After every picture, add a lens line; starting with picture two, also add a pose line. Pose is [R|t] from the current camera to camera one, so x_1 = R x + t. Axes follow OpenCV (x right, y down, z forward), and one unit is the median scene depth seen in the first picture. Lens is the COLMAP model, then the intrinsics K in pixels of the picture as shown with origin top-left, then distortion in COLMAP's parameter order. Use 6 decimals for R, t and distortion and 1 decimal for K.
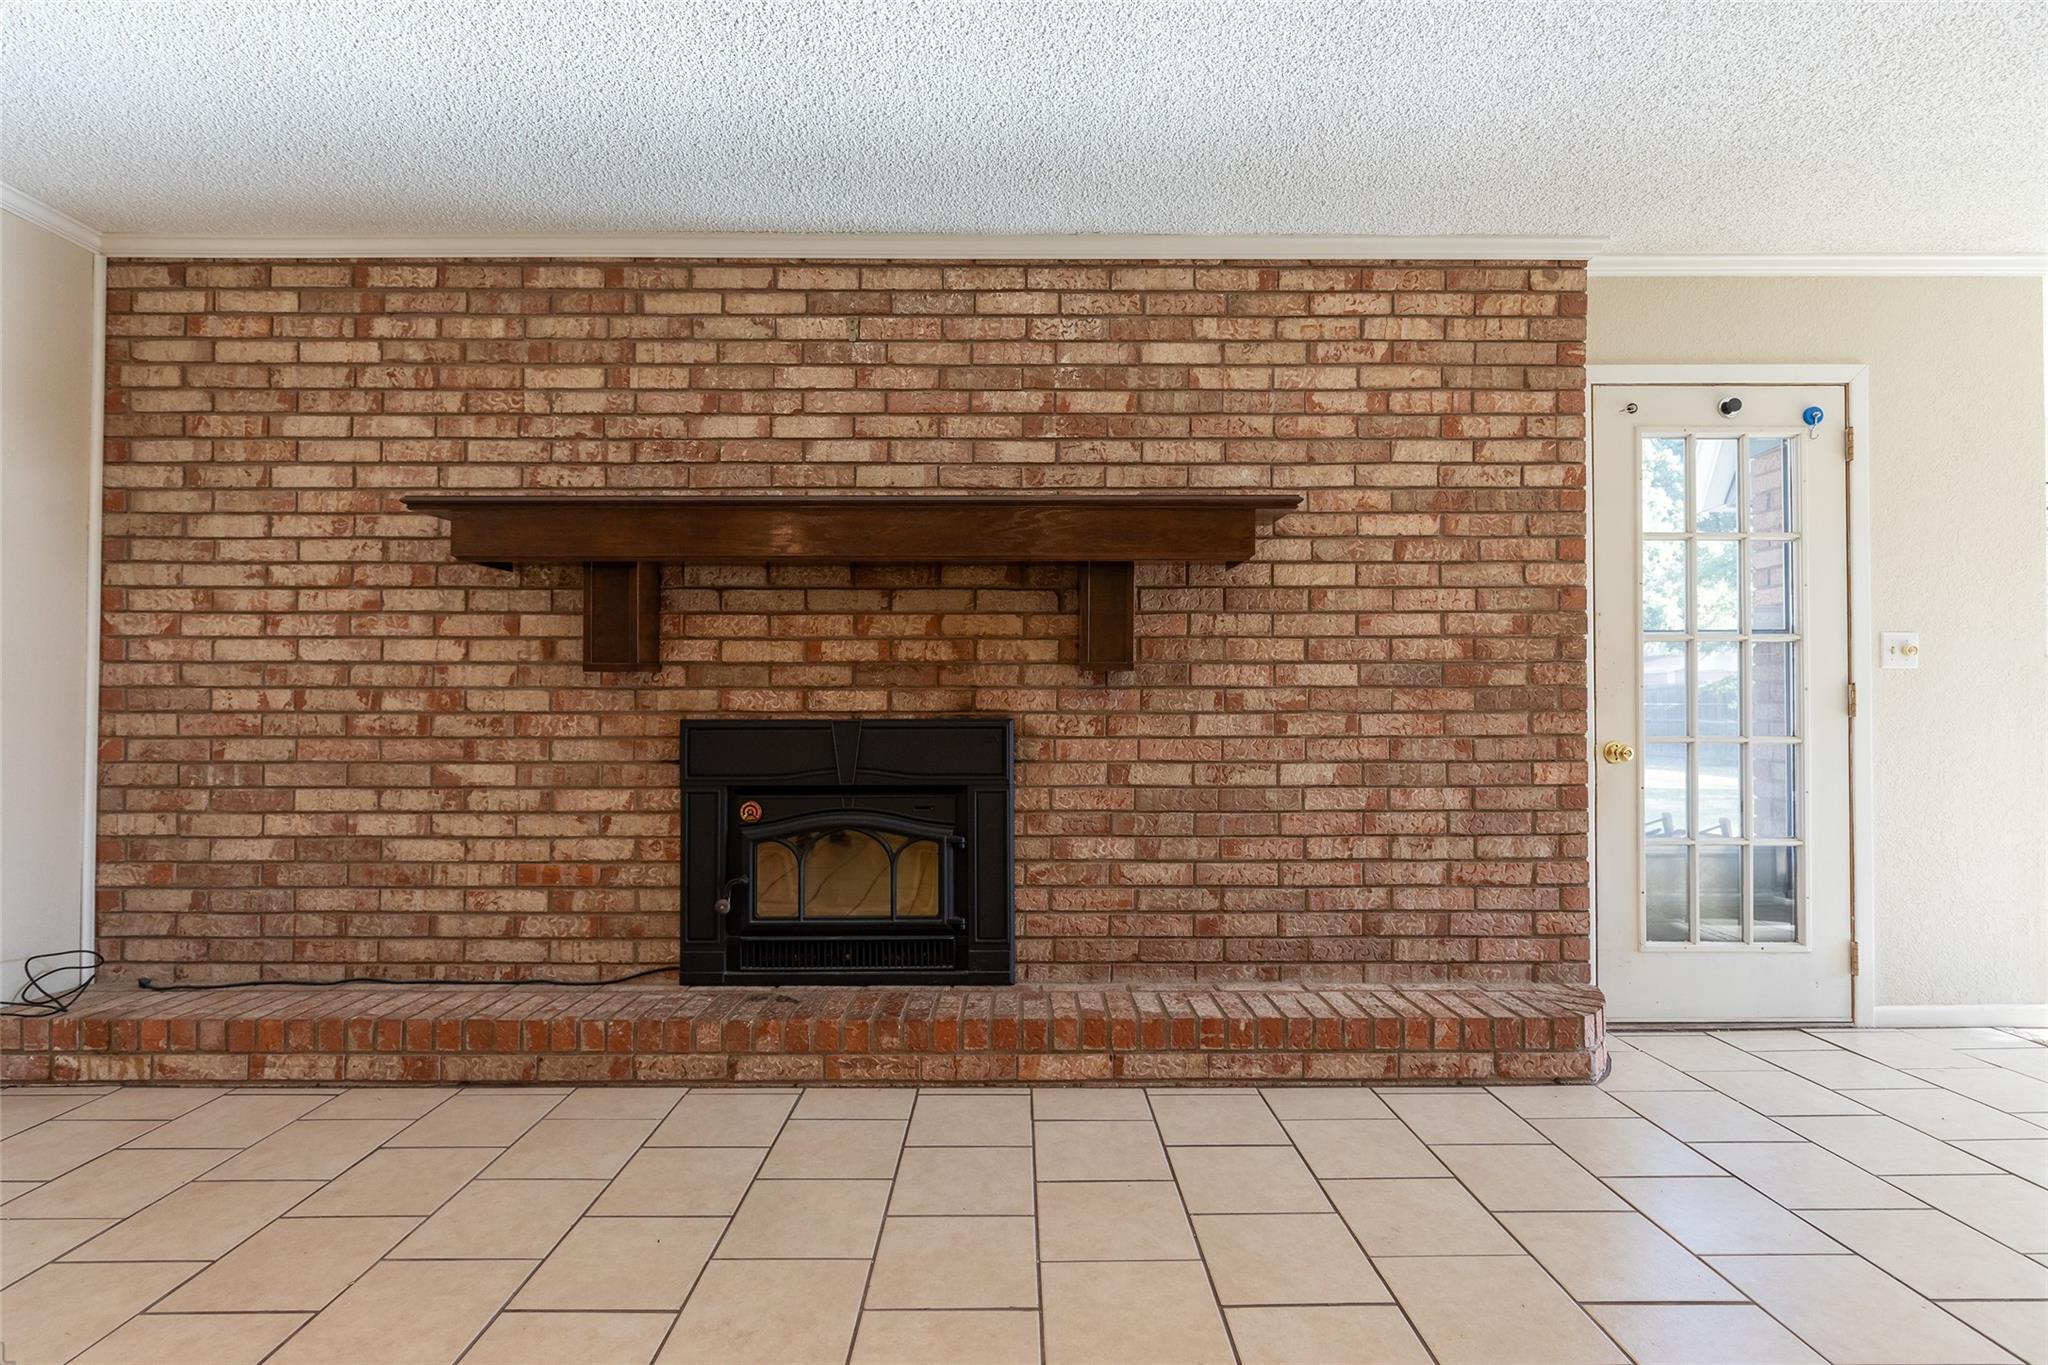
lens RADIAL K [[976.4, 0, 1021.5], [0, 976.4, 686.6], [0, 0, 1]] dist [-0.000639, -0.000744]
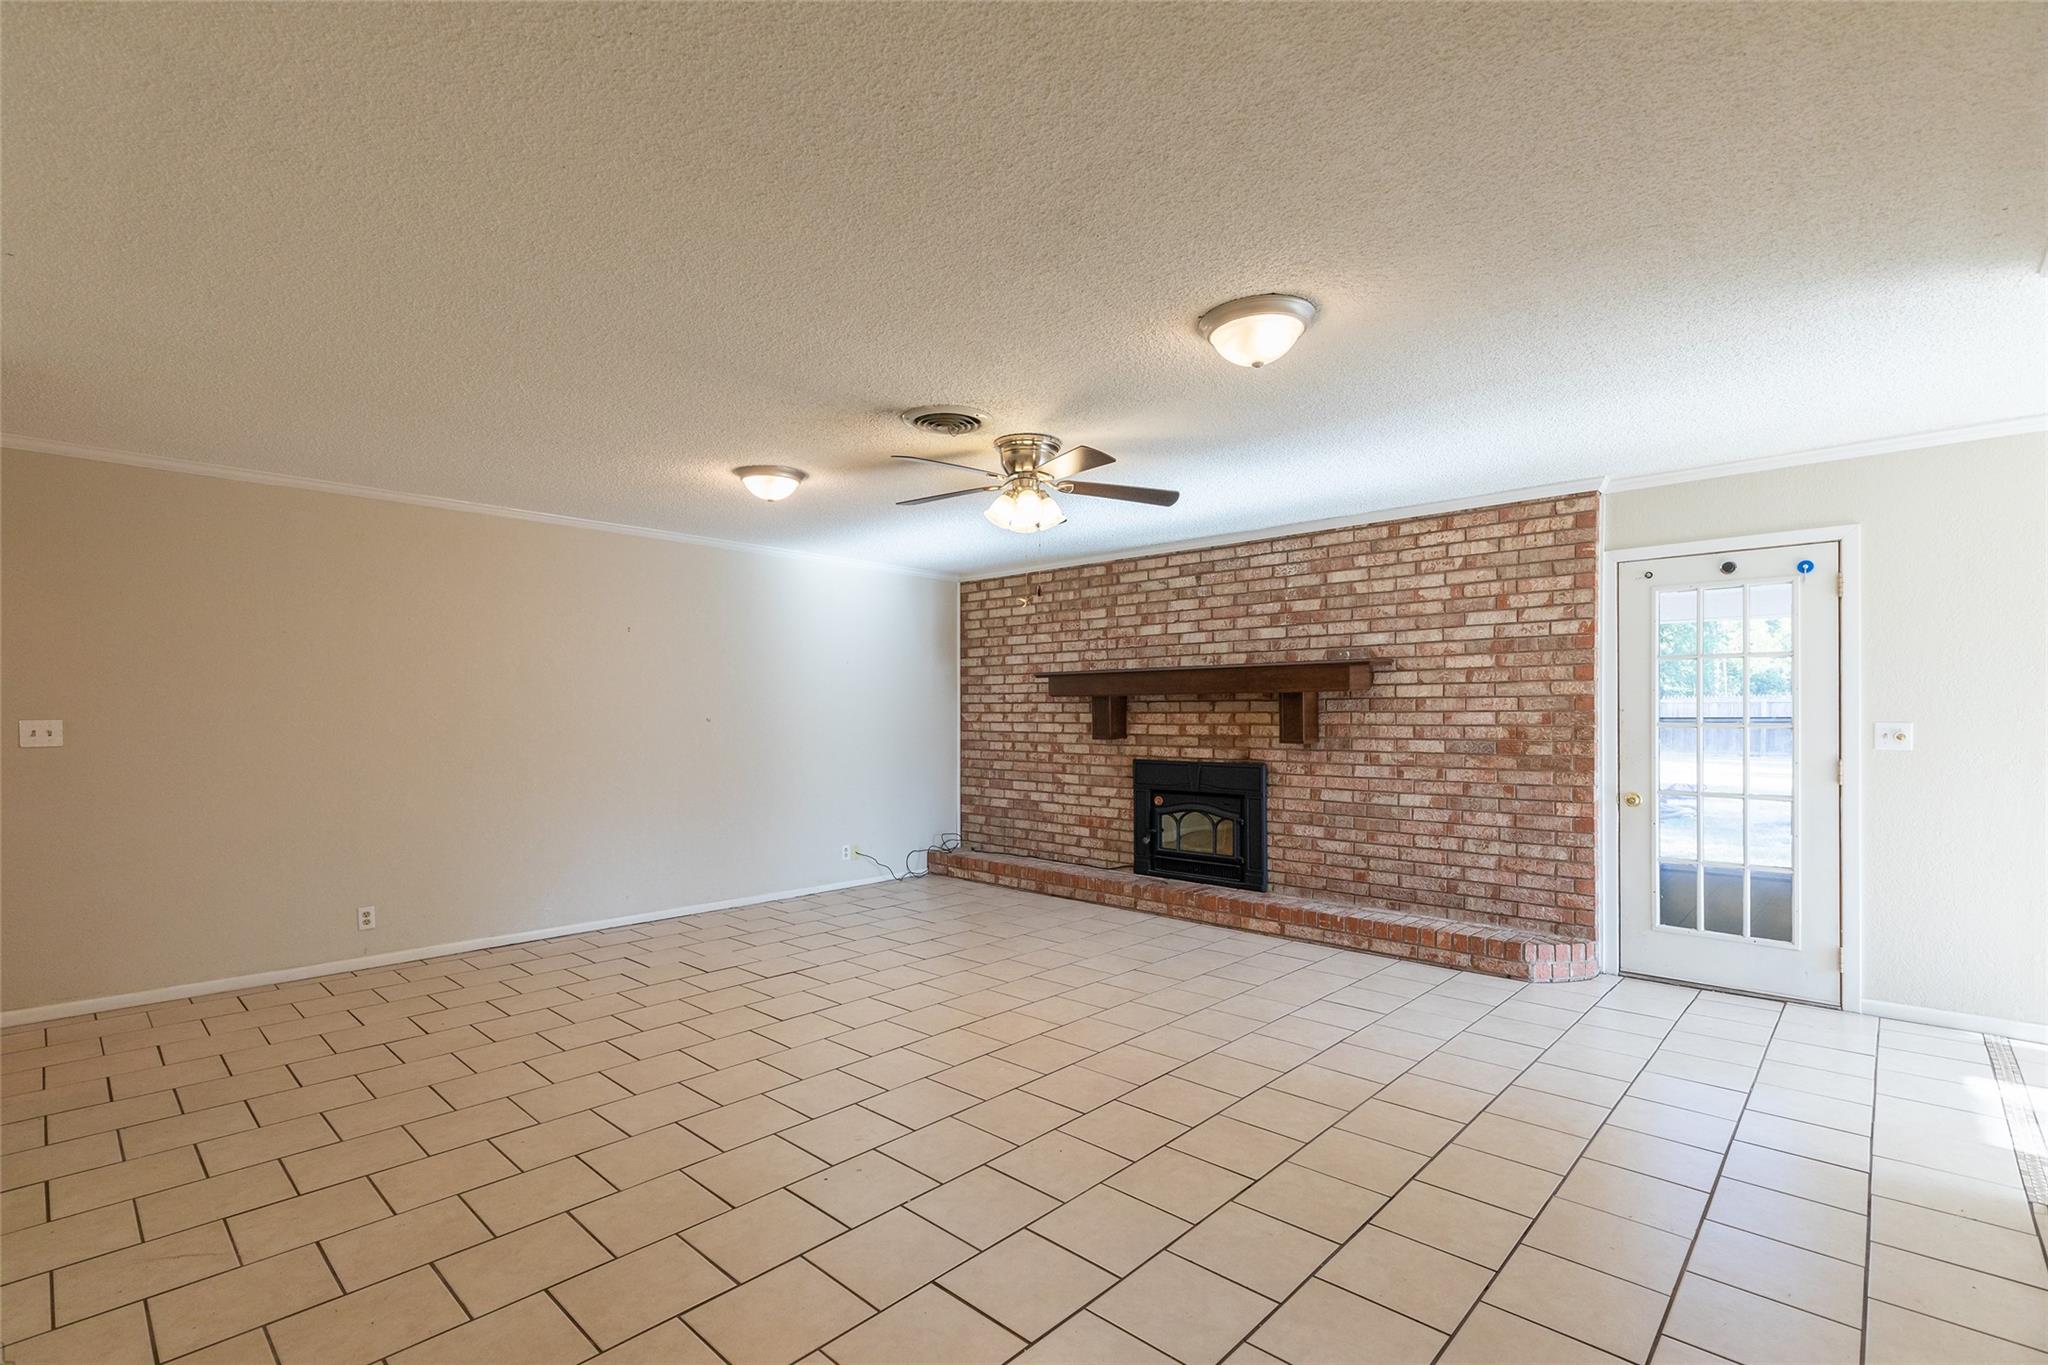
lens RADIAL K [[939.1, 0, 1025.6], [0, 939.1, 697.5], [0, 0, 1]] dist [-0.003858, -0.000136]
pose [[0.731206, -0.010097, -0.682082, 0.972345], [0.015075, 0.999885, 0.001358, -0.117733], [0.681990, -0.011275, 0.731274, -0.790885]]
